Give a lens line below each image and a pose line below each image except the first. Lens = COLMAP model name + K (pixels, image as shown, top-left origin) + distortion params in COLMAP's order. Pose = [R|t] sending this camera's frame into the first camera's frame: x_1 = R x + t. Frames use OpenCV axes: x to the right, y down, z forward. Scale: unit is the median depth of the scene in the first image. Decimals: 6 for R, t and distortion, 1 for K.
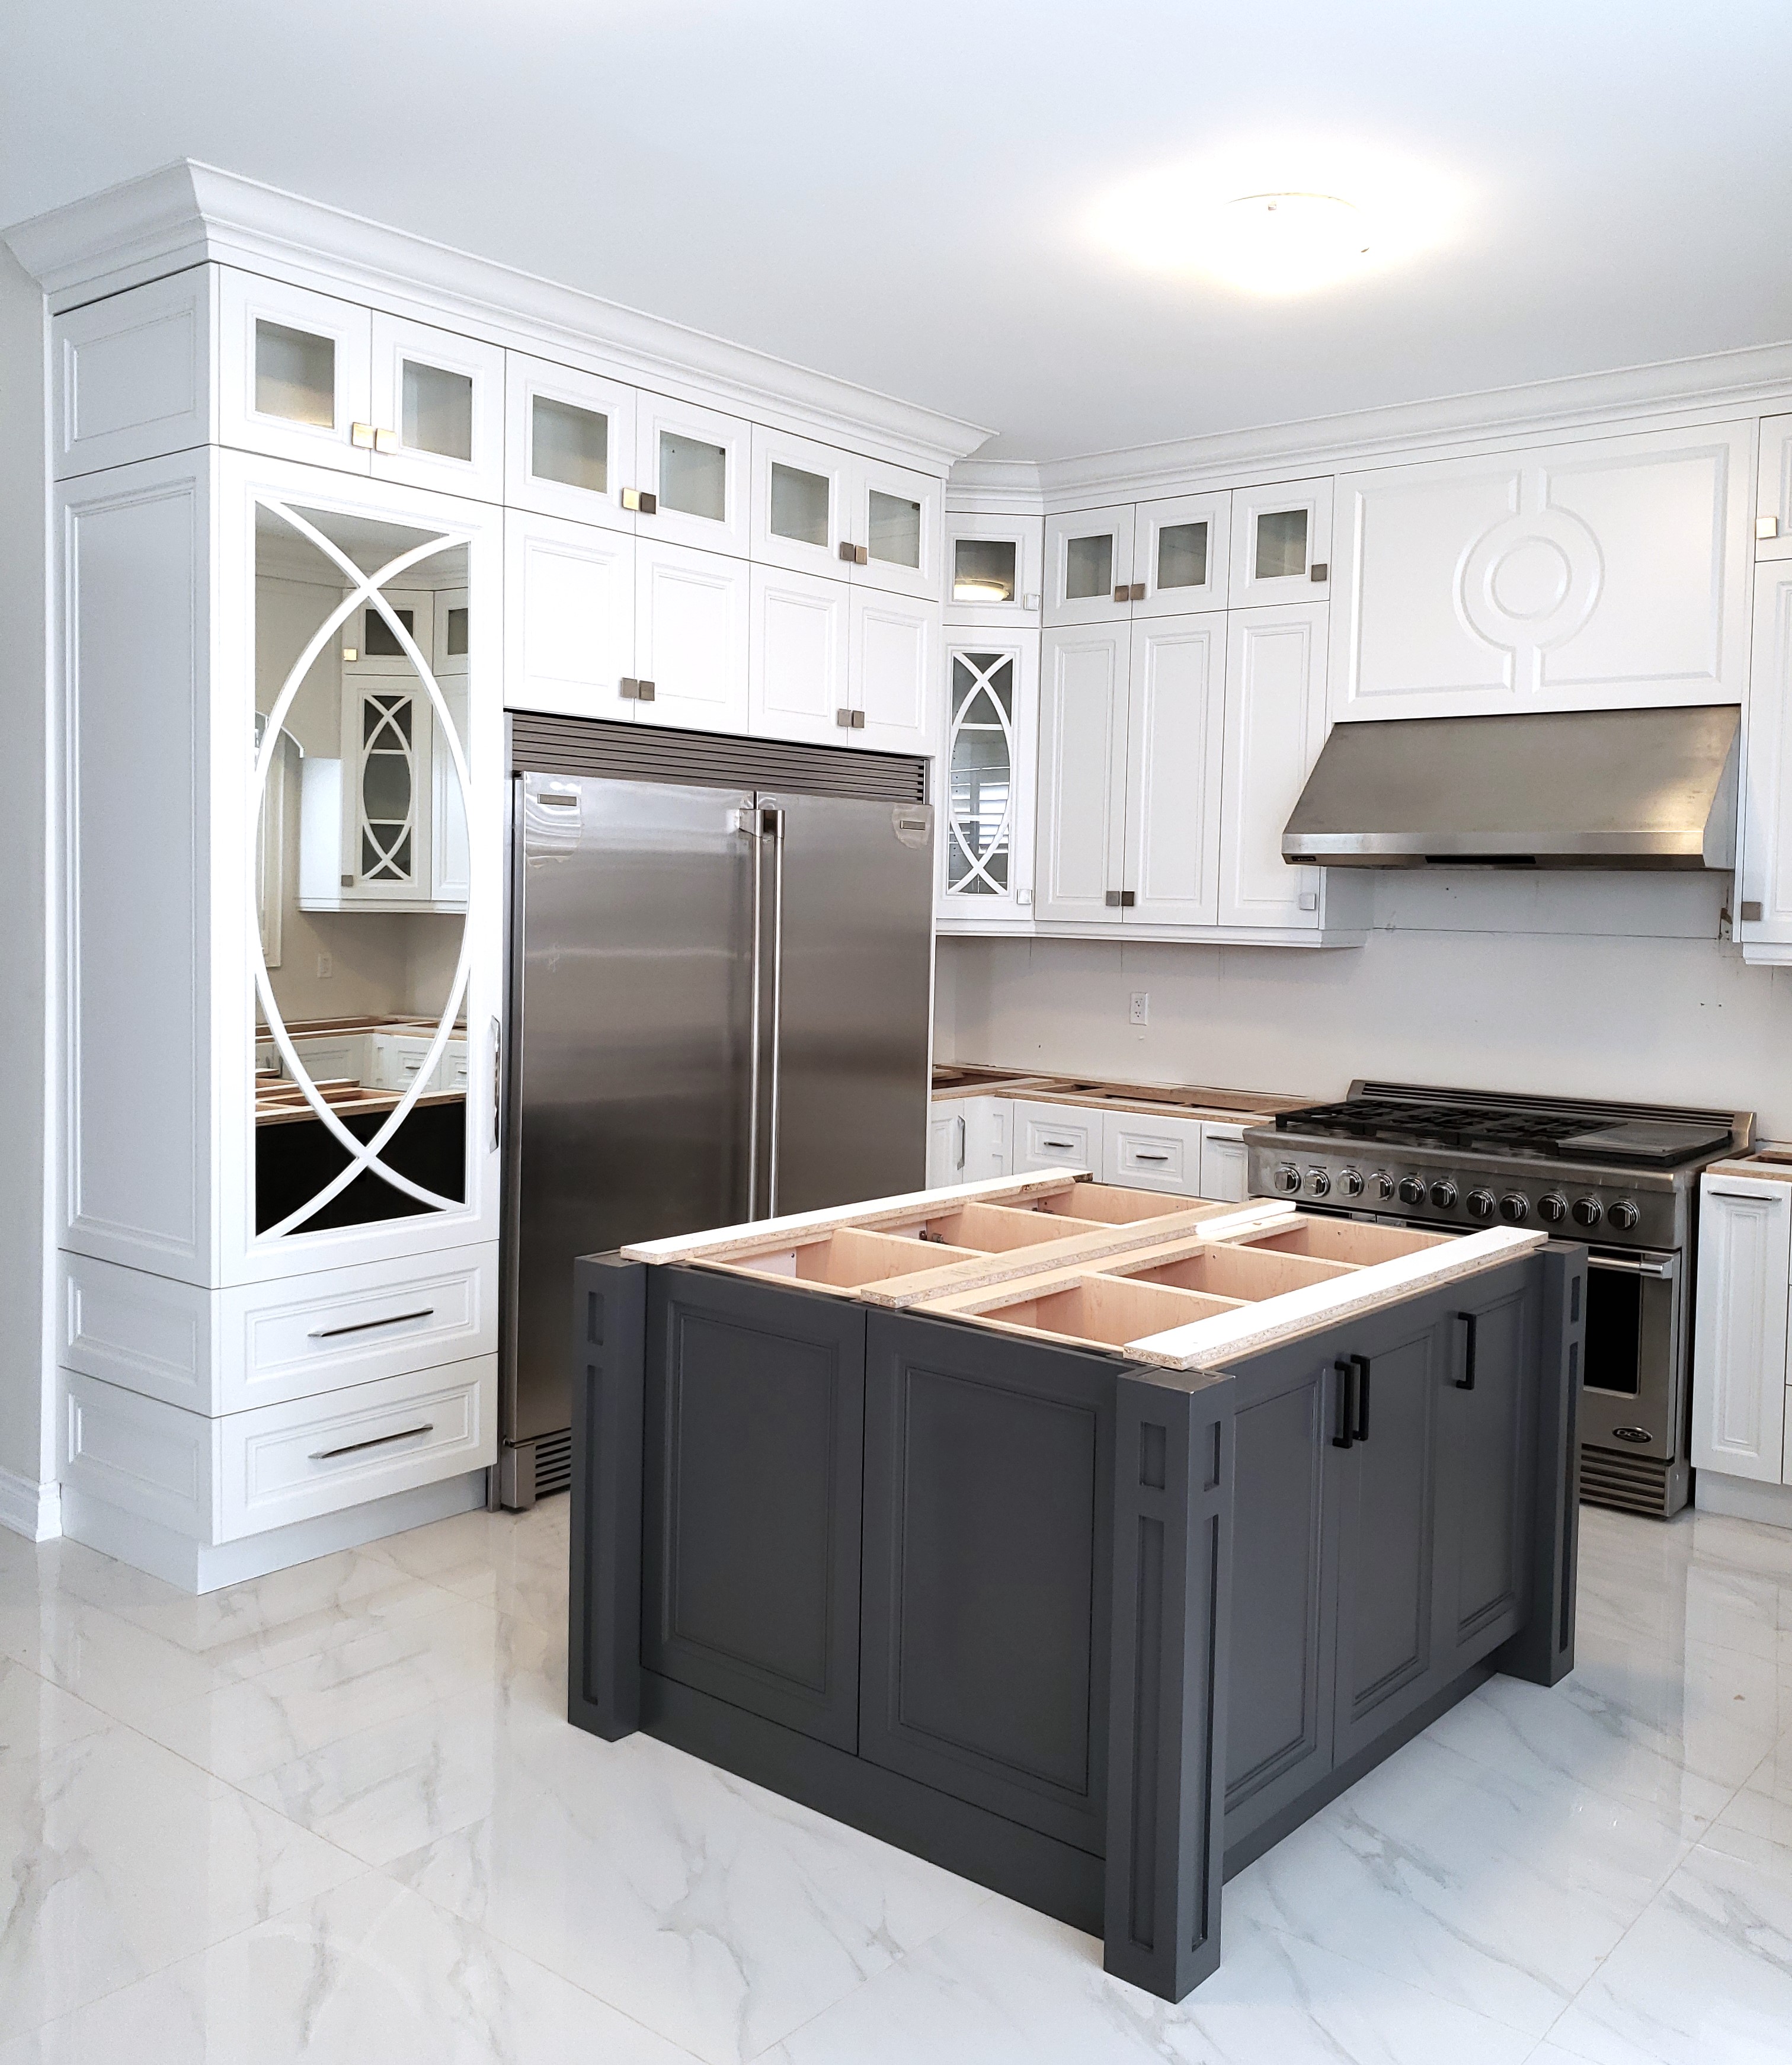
lens RADIAL K [[1736.4, 0, 904.4], [0, 1736.4, 992.0], [0, 0, 1]] dist [0.024685, -0.012742]
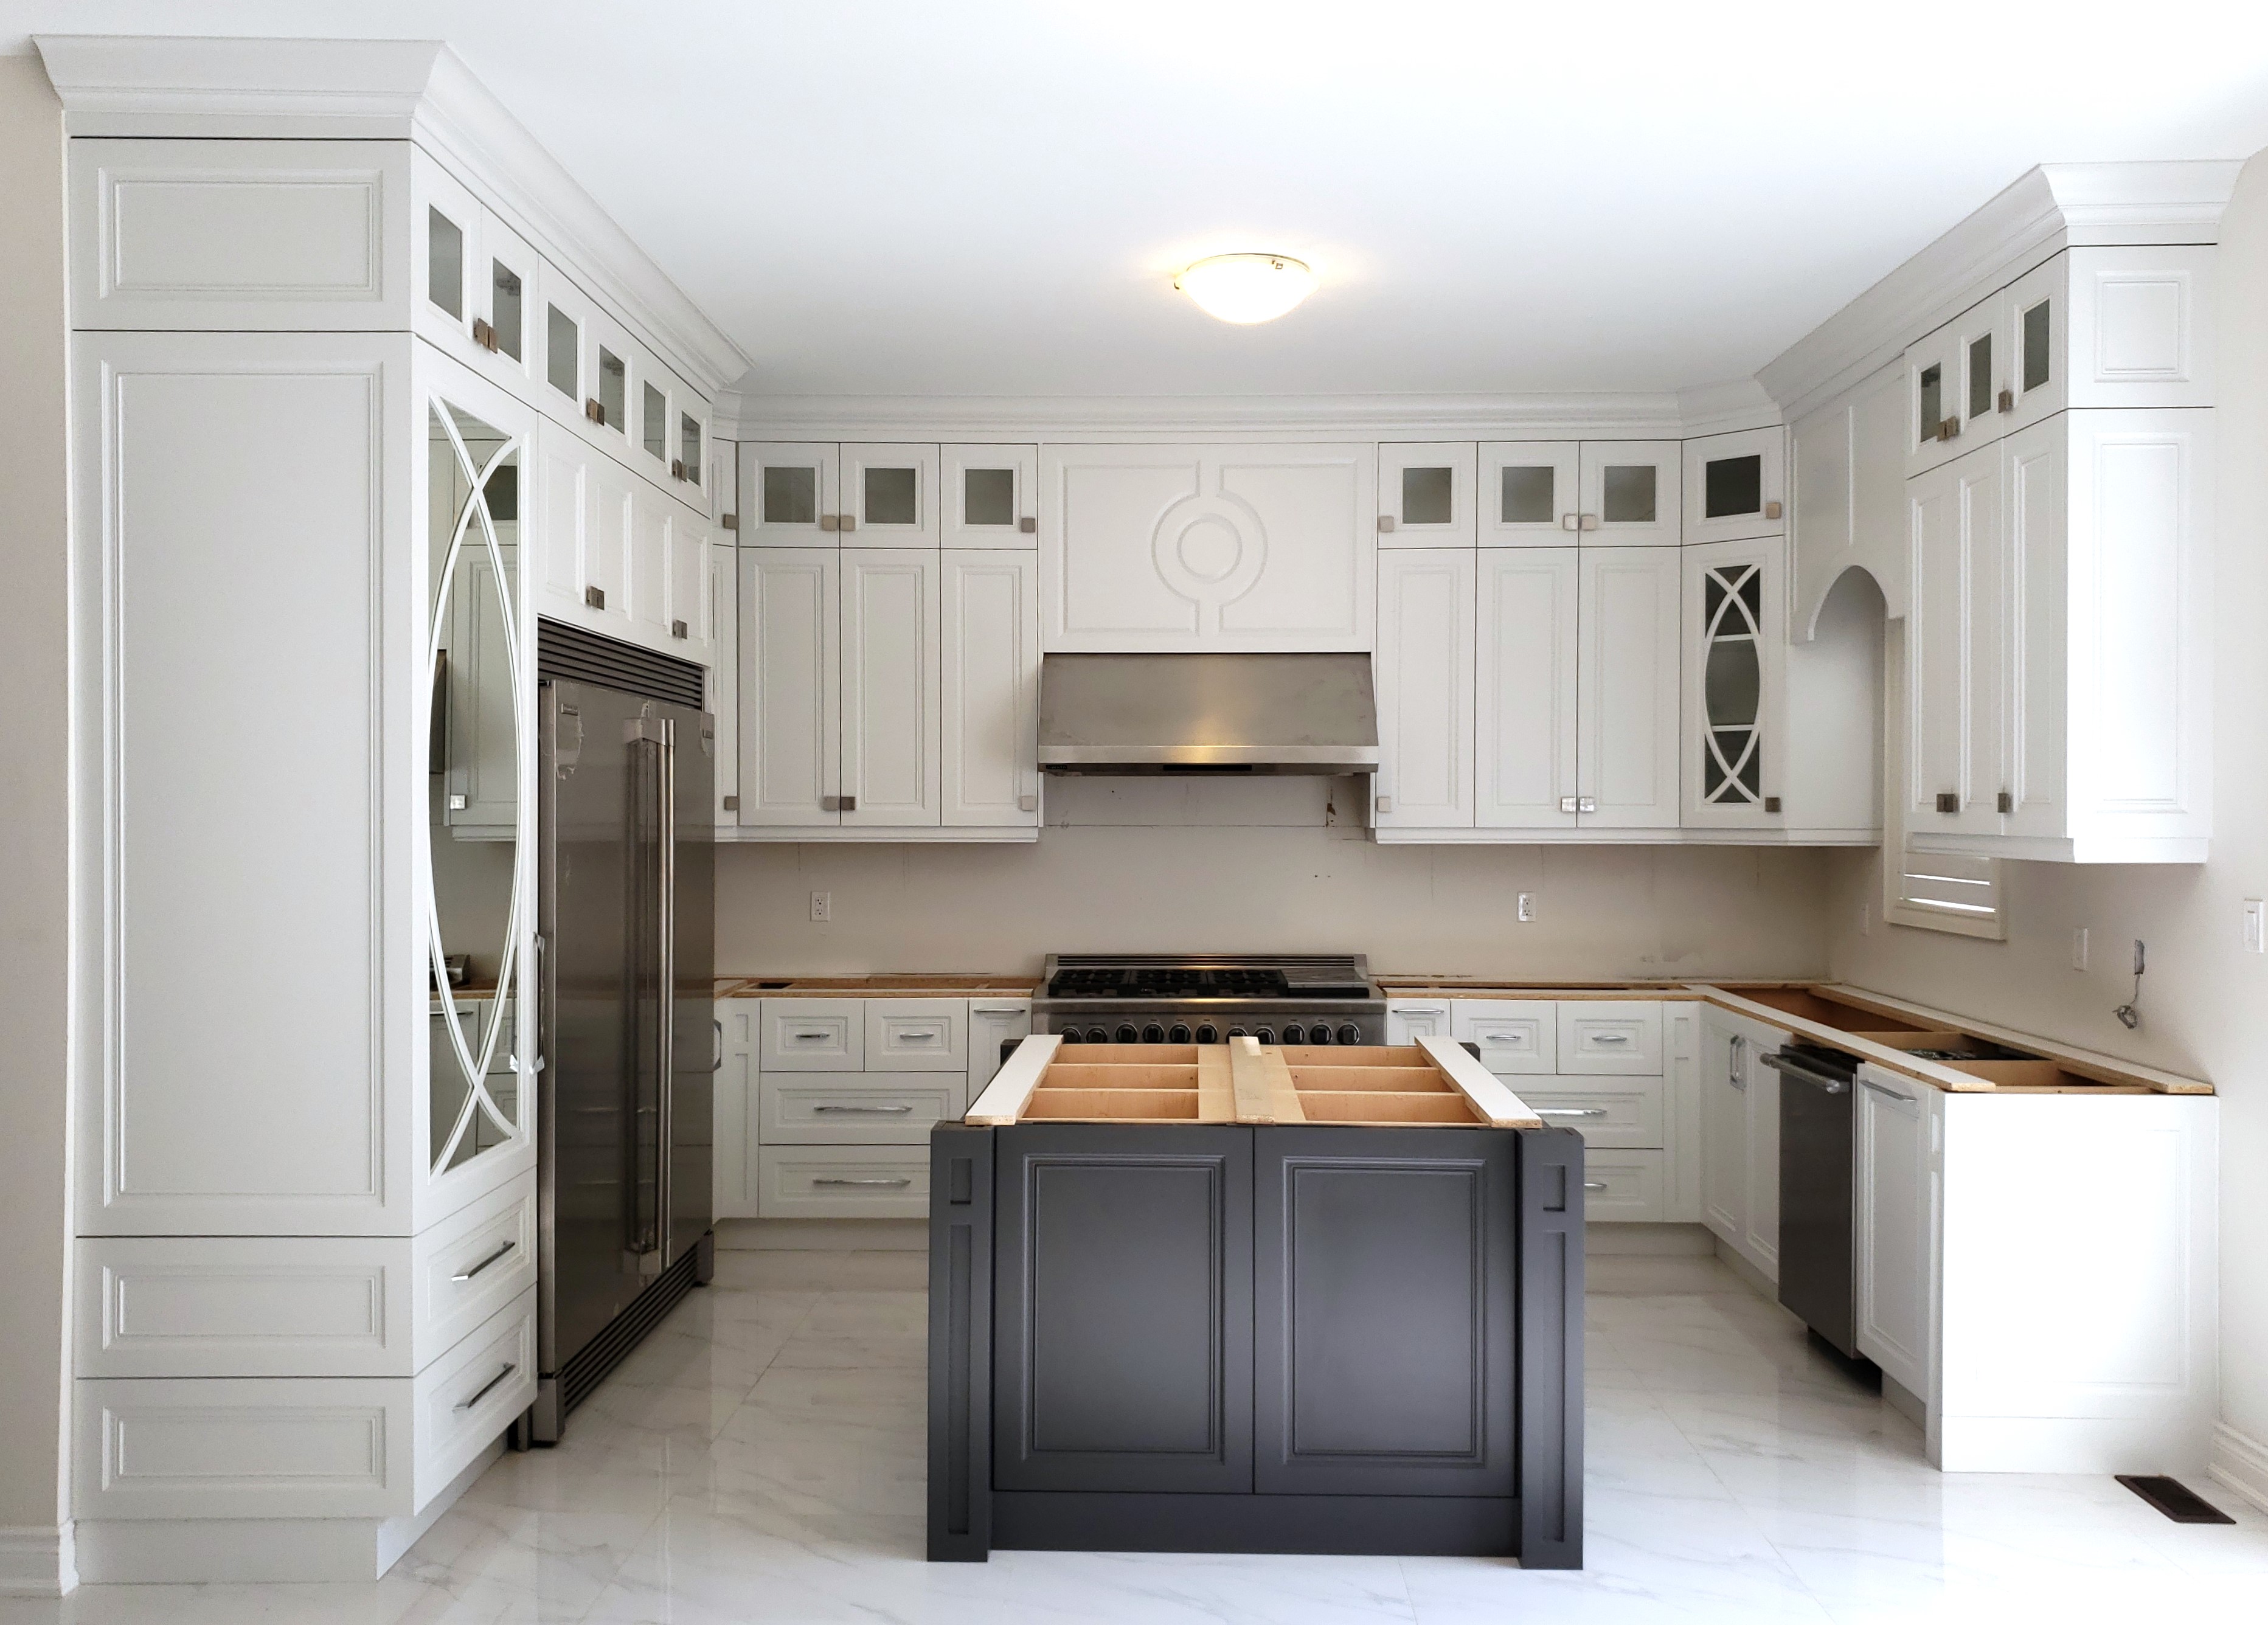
lens RADIAL K [[1752.7, 0, 1134.0], [0, 1752.7, 812.5], [0, 0, 1]] dist [0.006314, 0.004293]
pose [[0.805739, -0.013766, 0.592111, -0.536610], [0.041000, 0.998628, -0.032576, -0.006087], [-0.590850, 0.050524, 0.805198, 0.012967]]
